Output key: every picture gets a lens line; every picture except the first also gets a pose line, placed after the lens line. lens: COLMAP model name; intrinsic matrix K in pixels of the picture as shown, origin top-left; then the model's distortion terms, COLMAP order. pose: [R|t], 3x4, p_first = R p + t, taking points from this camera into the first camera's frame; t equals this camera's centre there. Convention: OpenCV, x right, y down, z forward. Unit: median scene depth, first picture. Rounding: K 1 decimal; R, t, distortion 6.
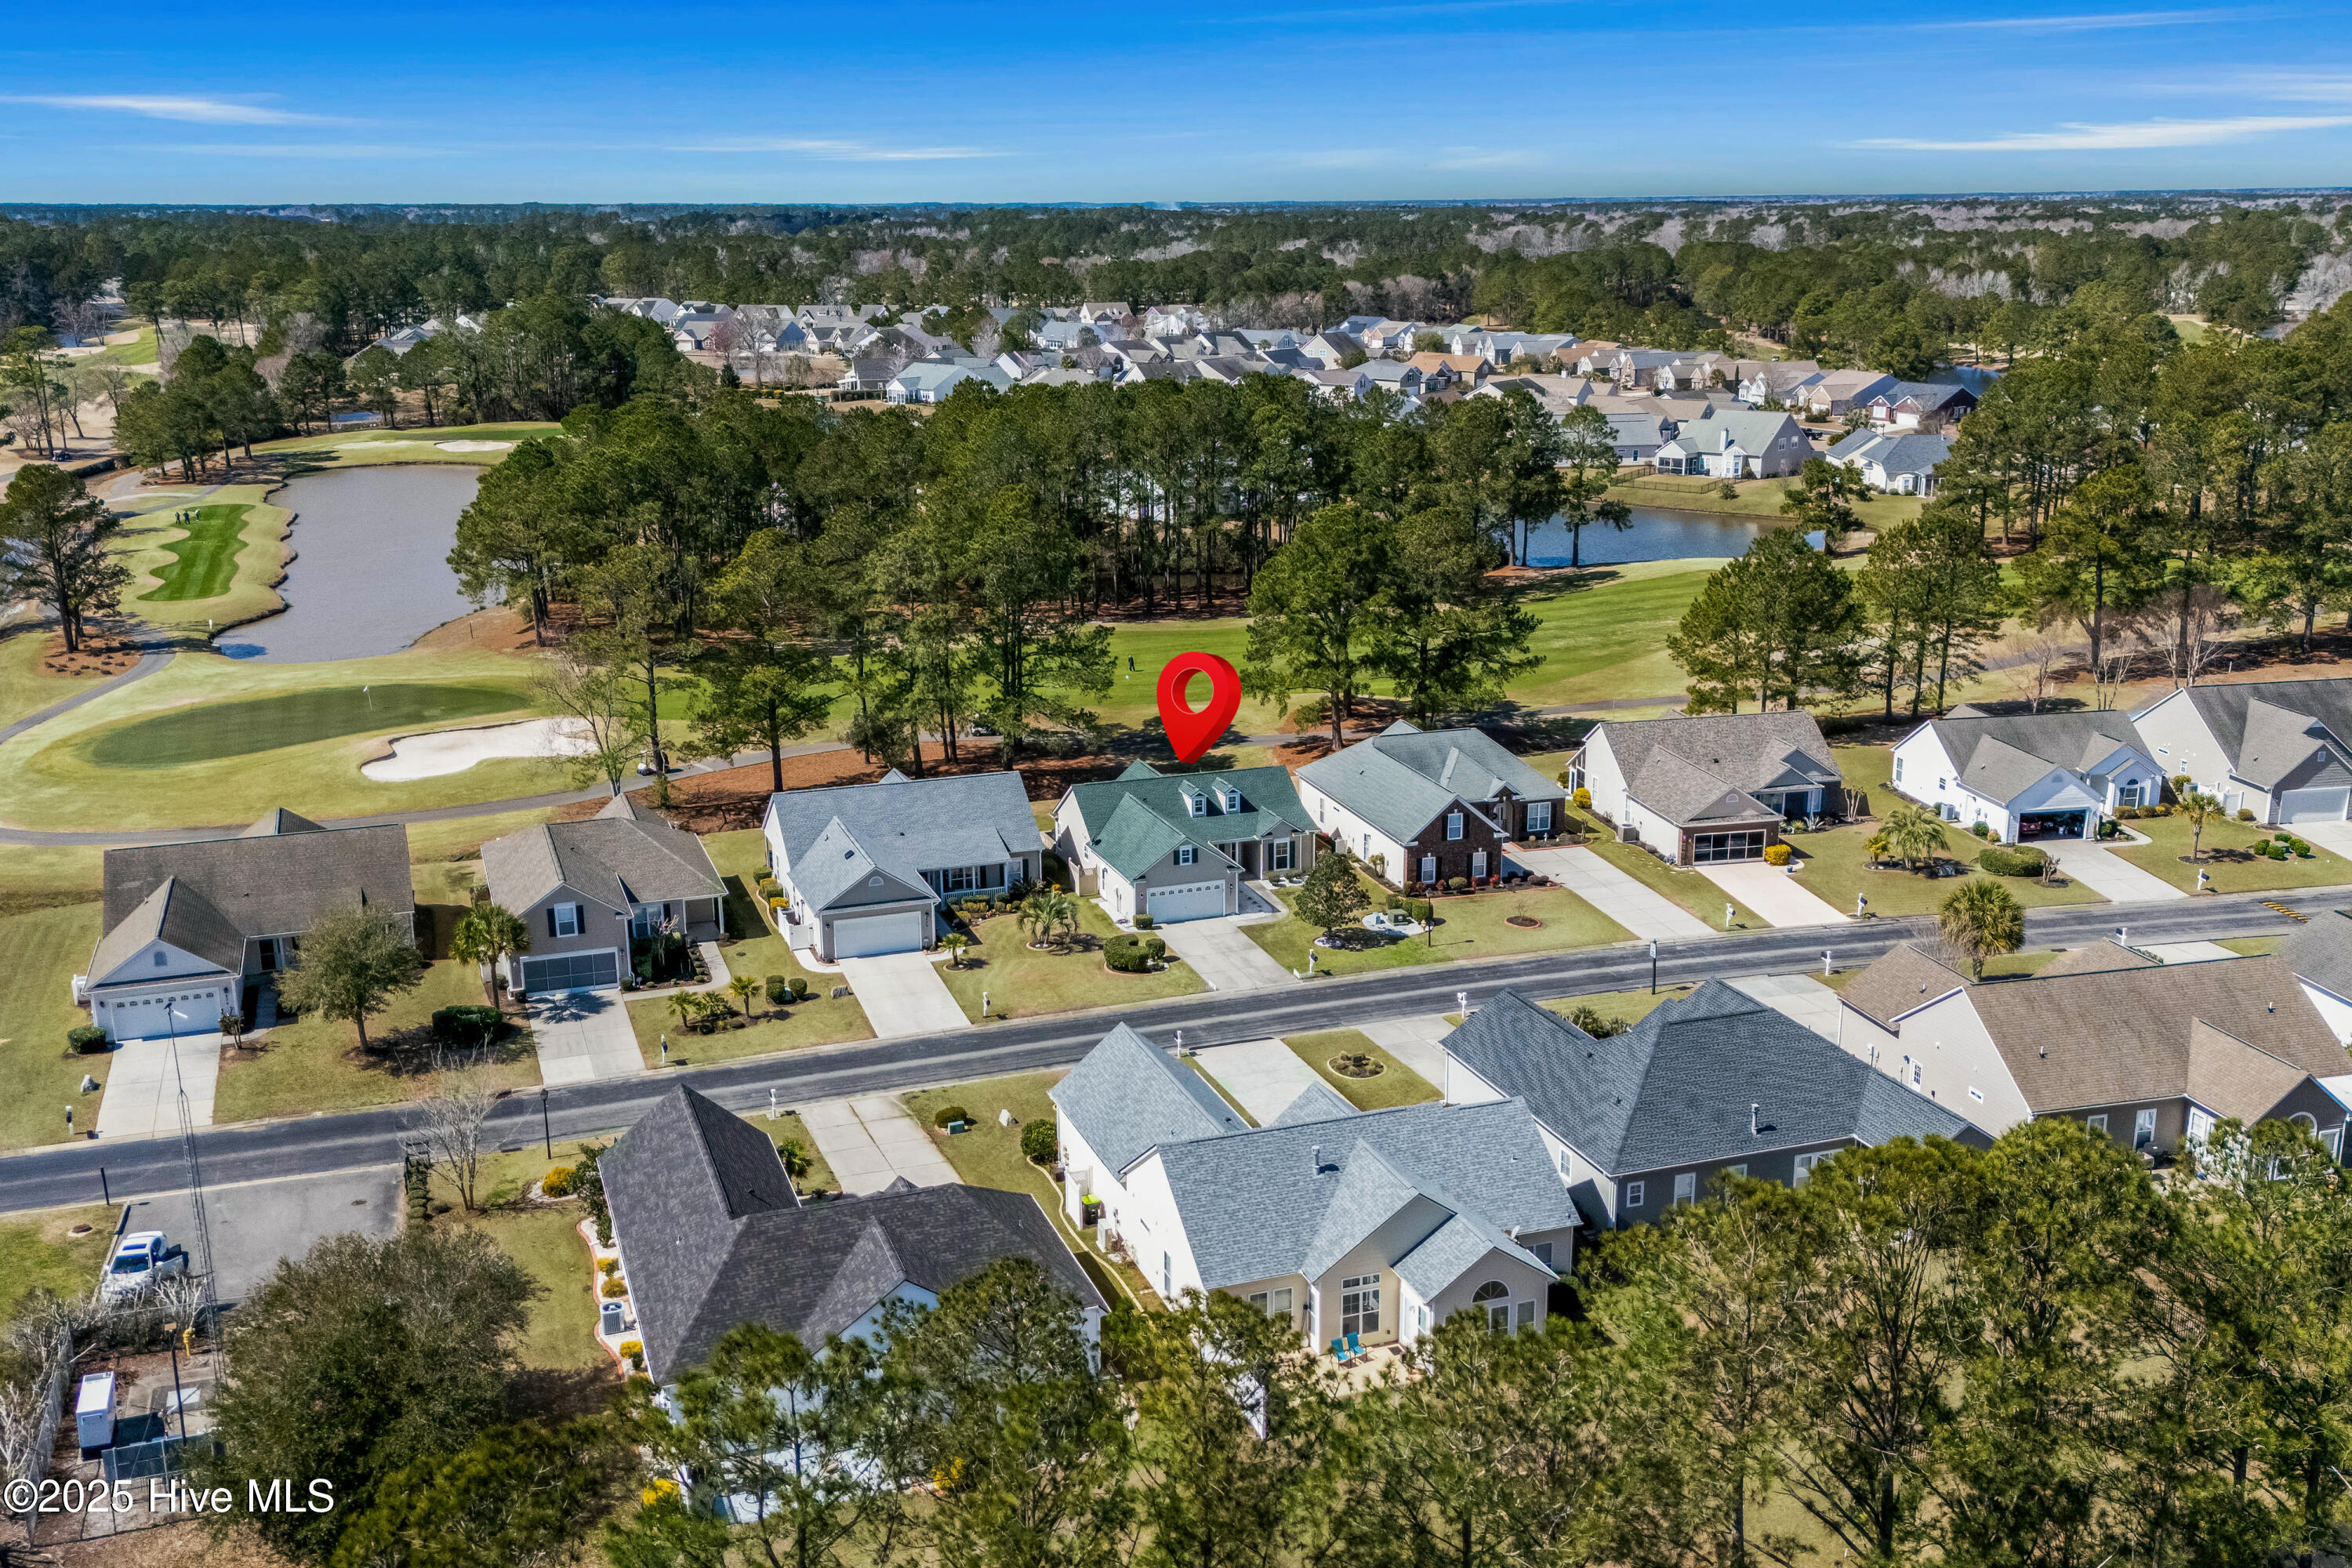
lens RADIAL K [[2227.7, 0, 1176.0], [0, 2227.7, 784.0], [0, 0, 1]] dist [0.106297, -0.234448]
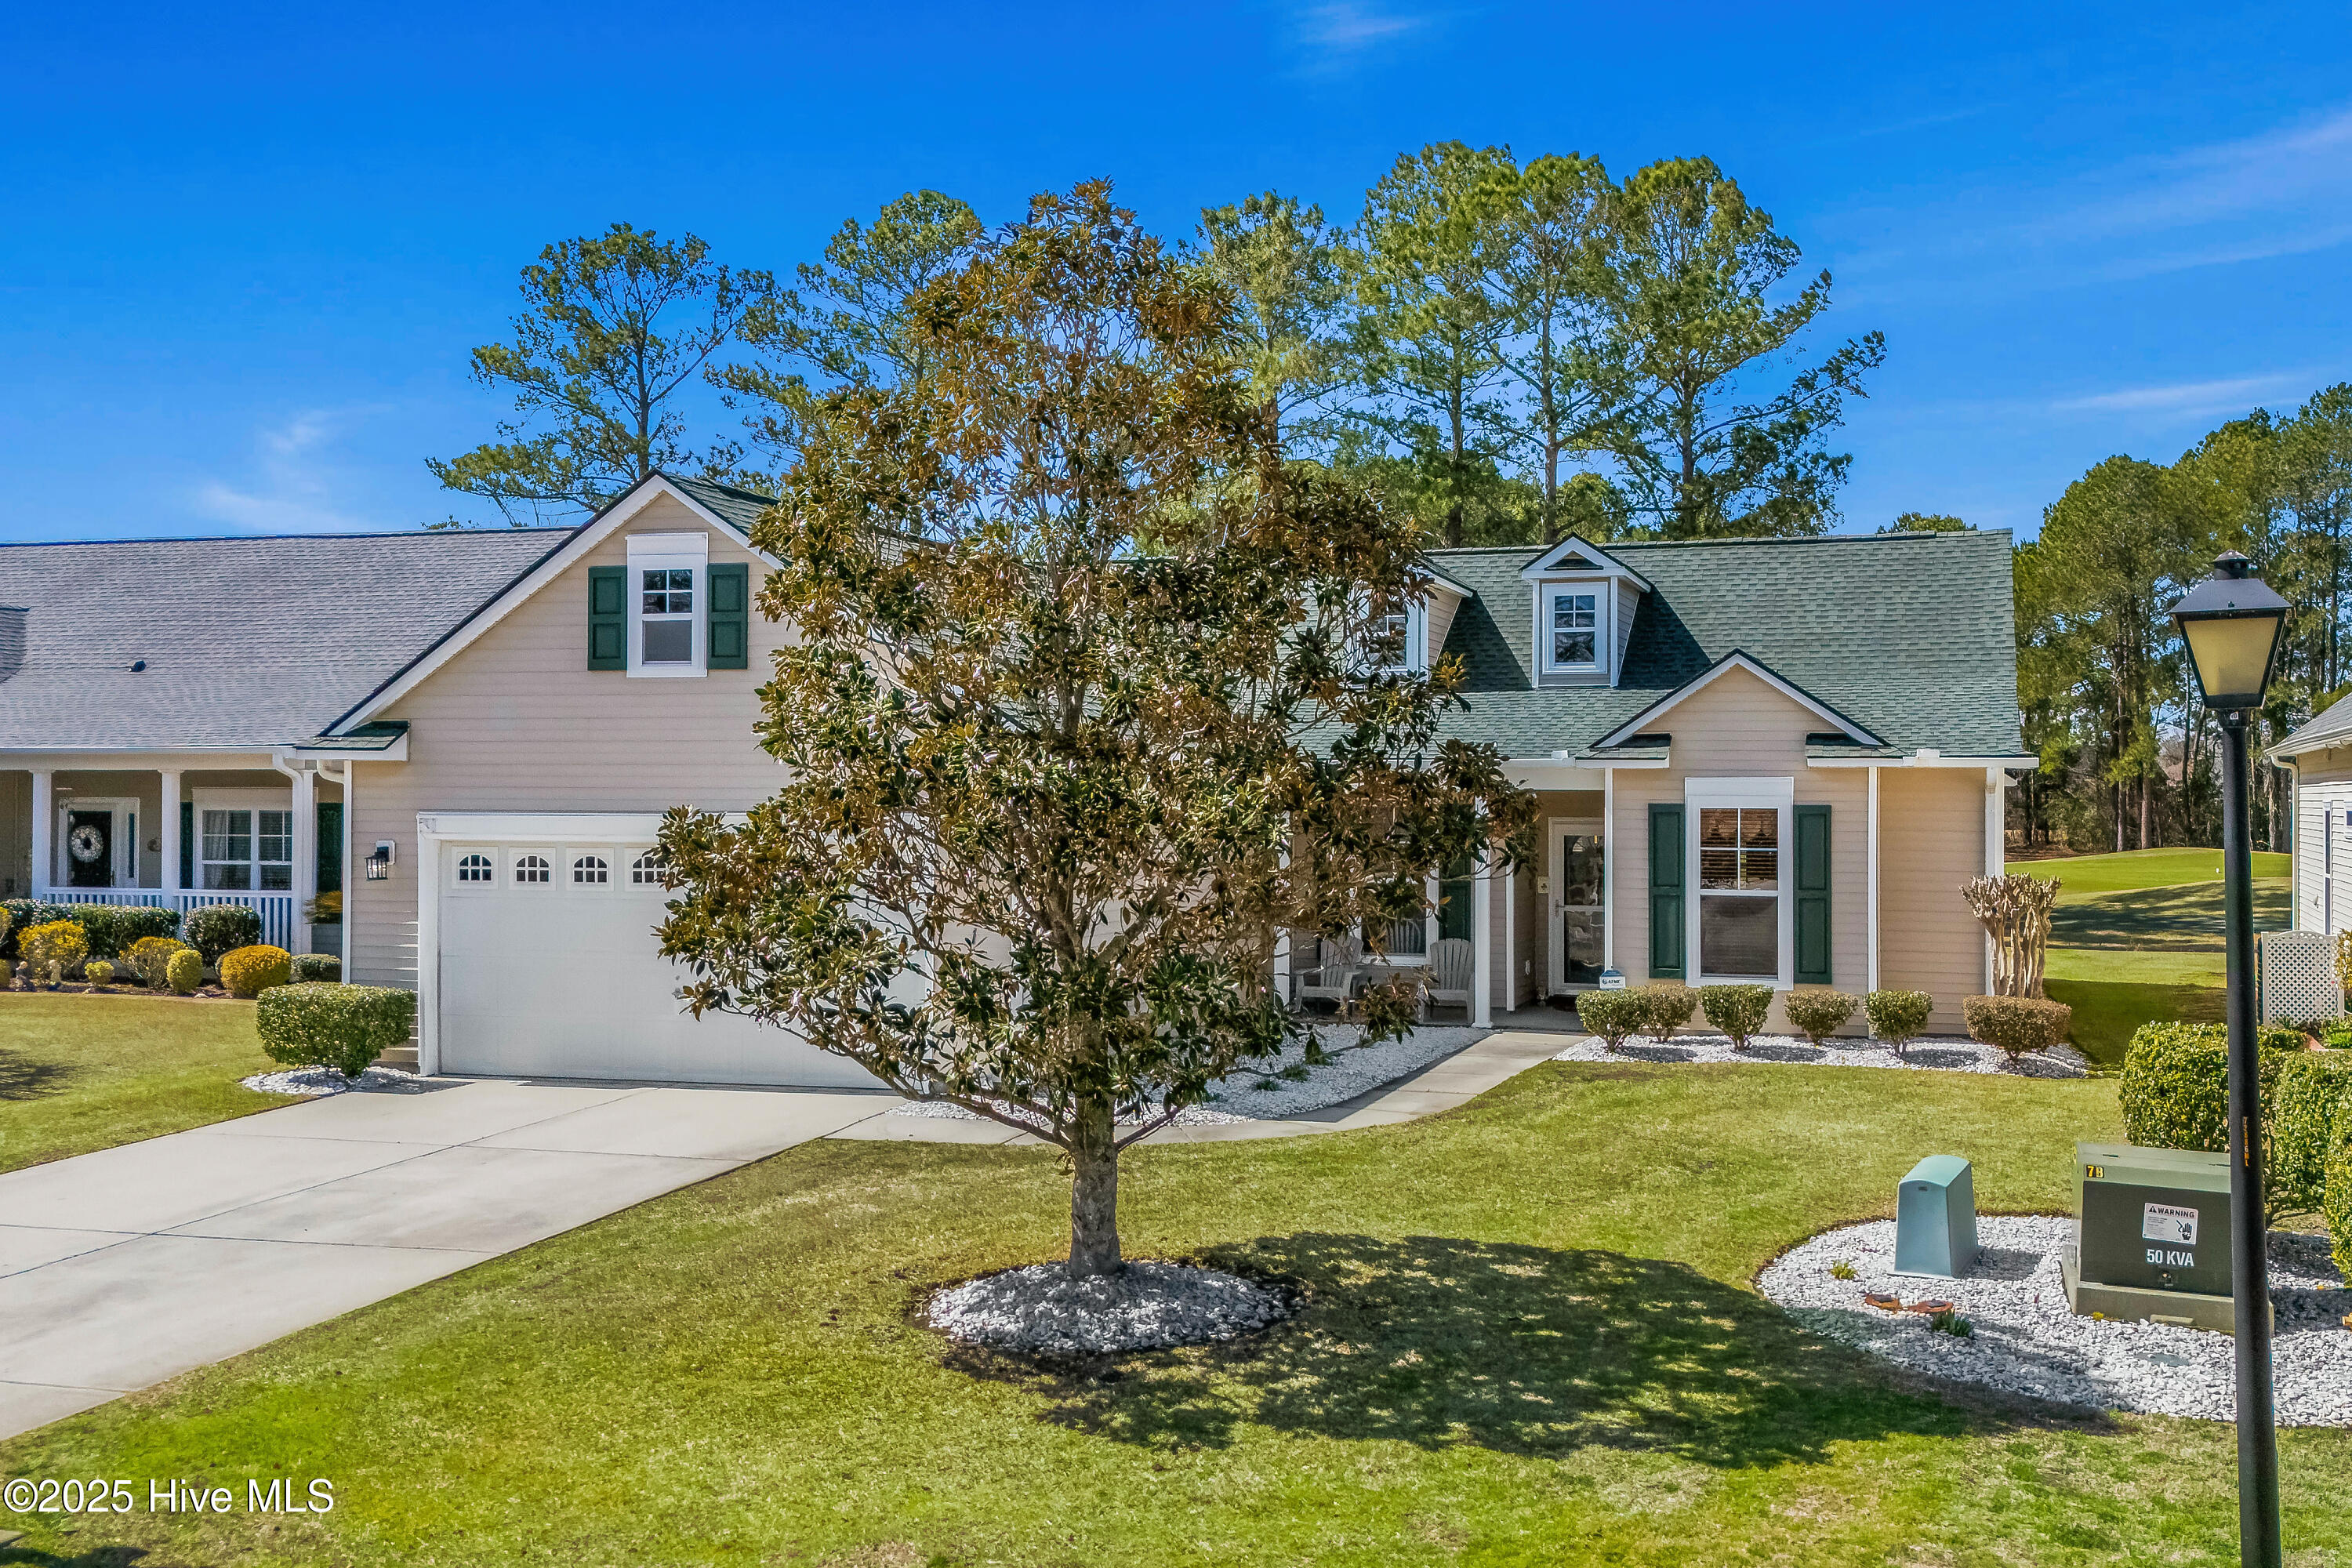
lens RADIAL K [[2222.2, 0, 1375.8], [0, 2222.2, 784.1], [0, 0, 1]] dist [0.034379, -0.007361]
pose [[0.821548, 0.006023, -0.570107, 0.116133], [-0.153103, 0.965546, -0.210427, 0.061755], [0.549198, 0.260161, 0.794165, 0.847586]]
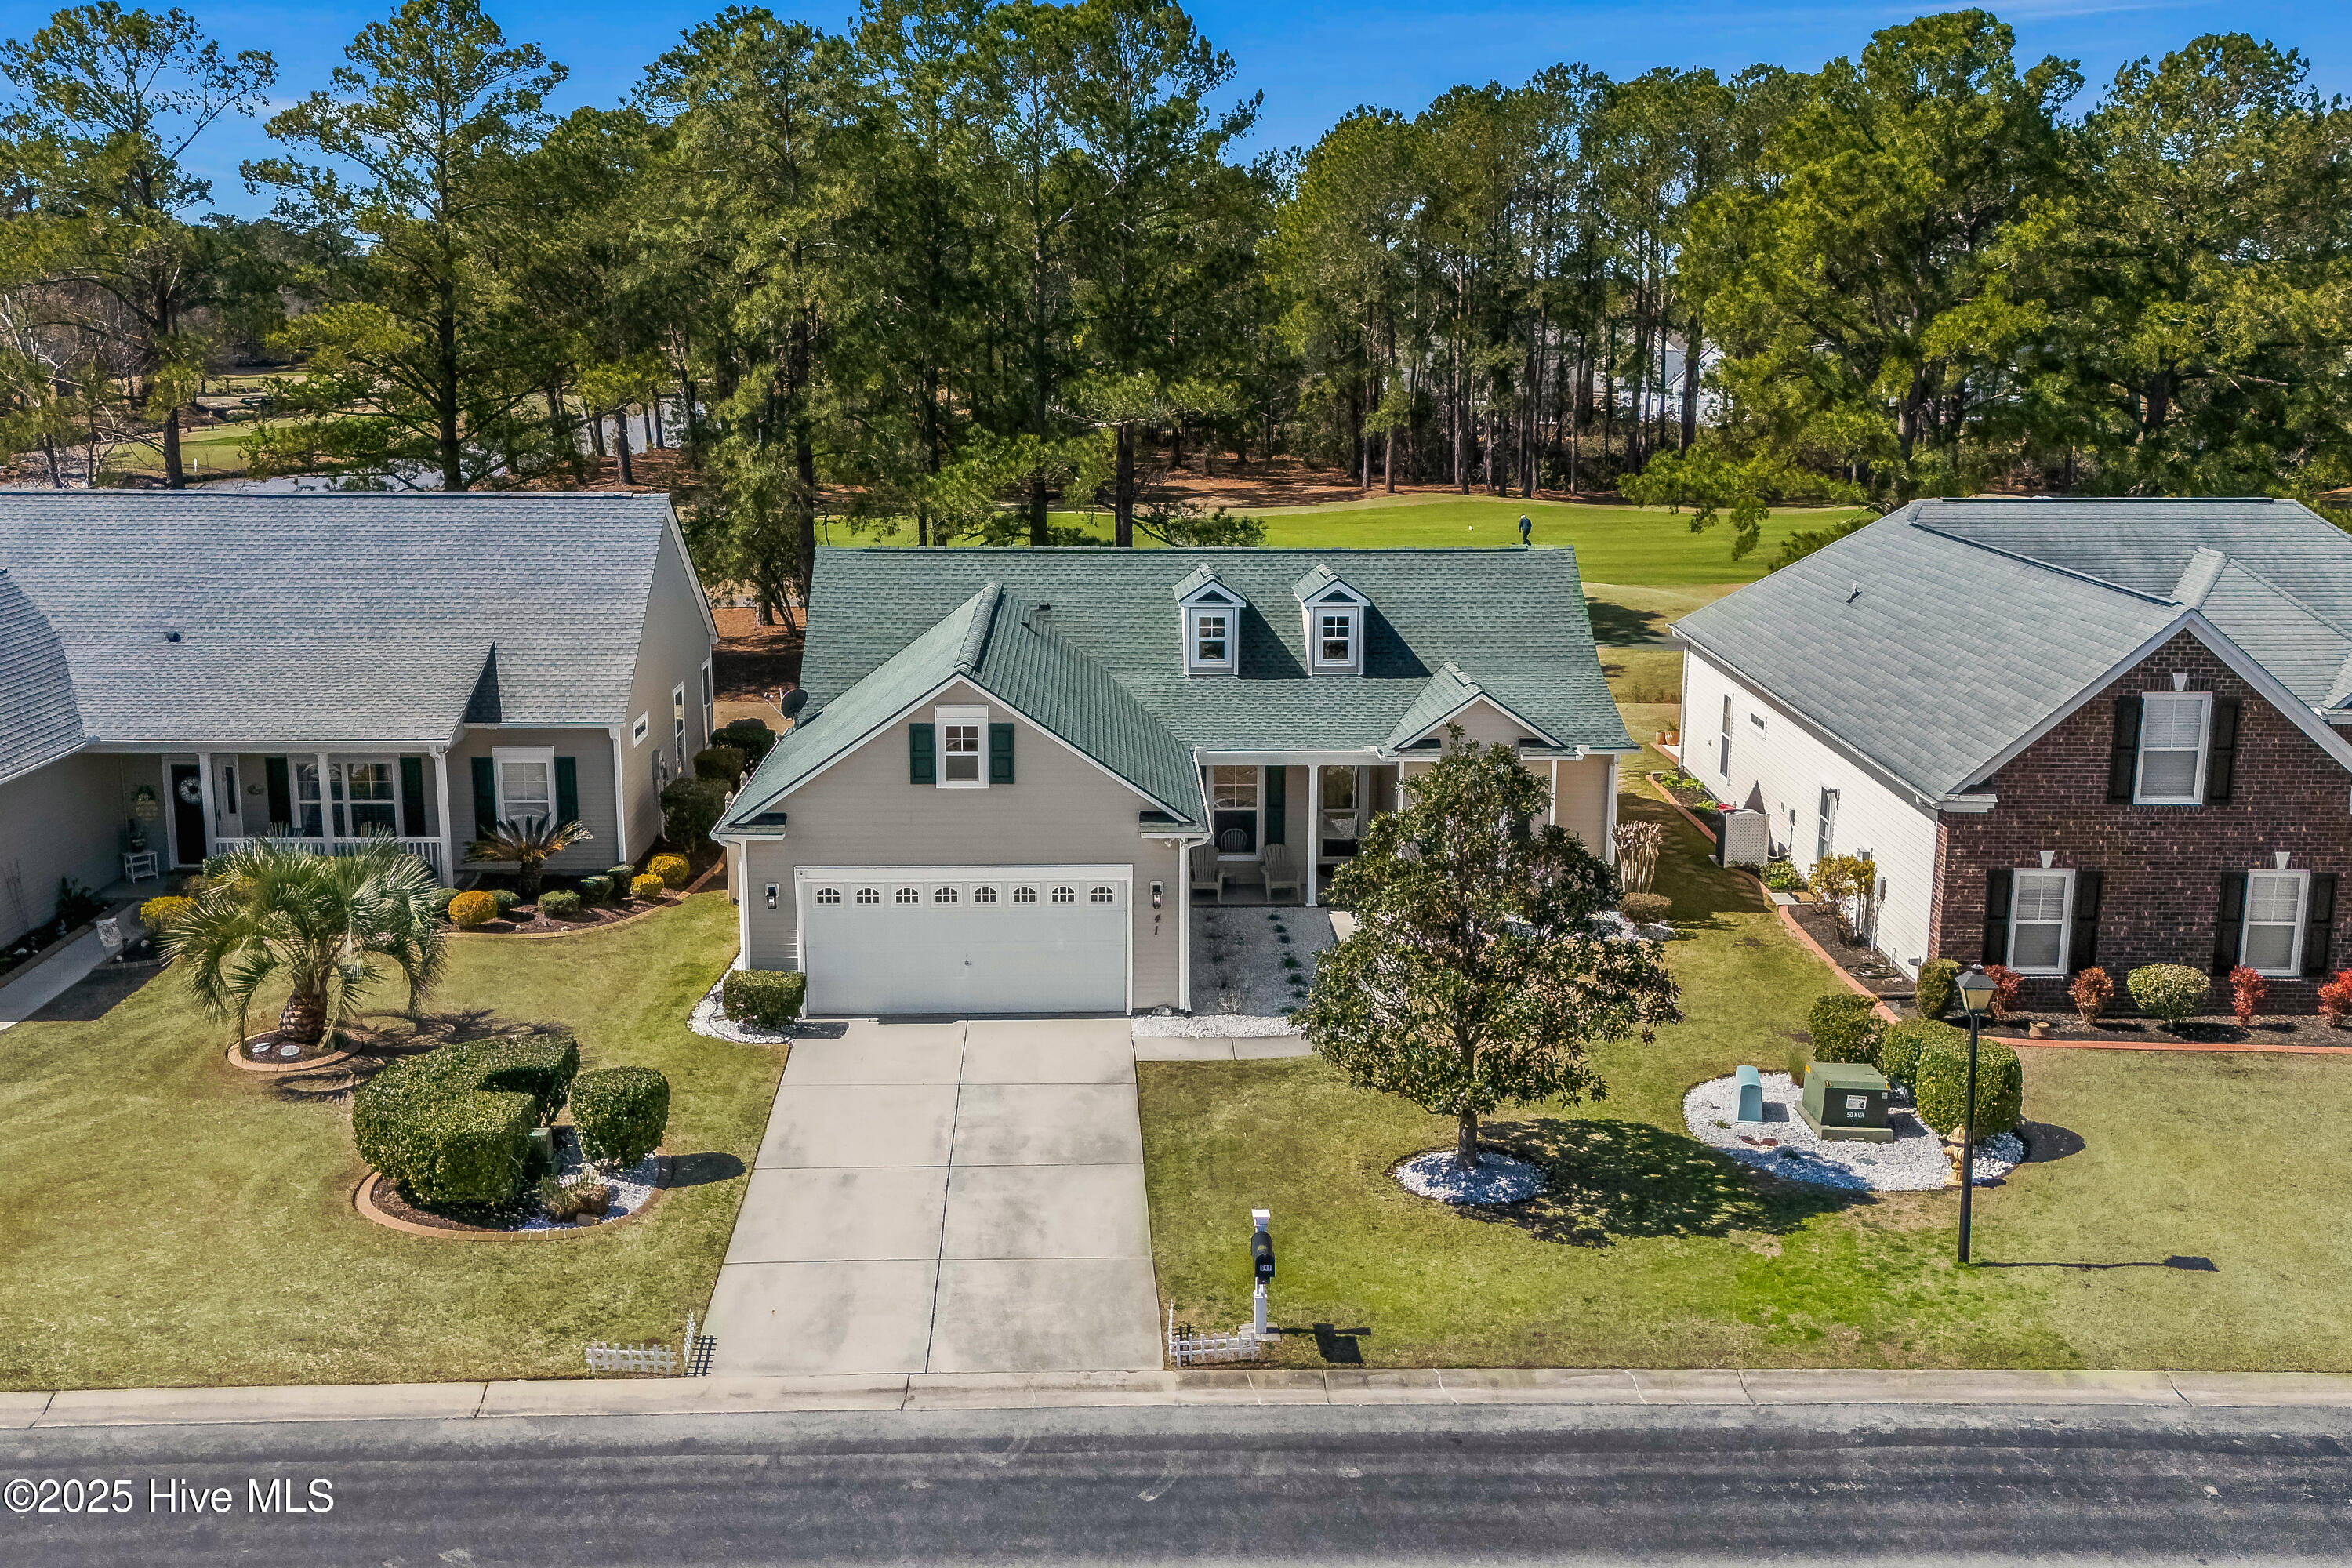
lens RADIAL K [[2356.7, 0, 1151.3], [0, 2356.7, 750.8], [0, 0, 1]] dist [0.122873, -0.263090]
pose [[0.948758, 0.068134, -0.308570, 0.097434], [-0.088541, 0.994682, -0.052604, 0.040981], [0.303345, 0.077230, 0.949746, 0.703808]]
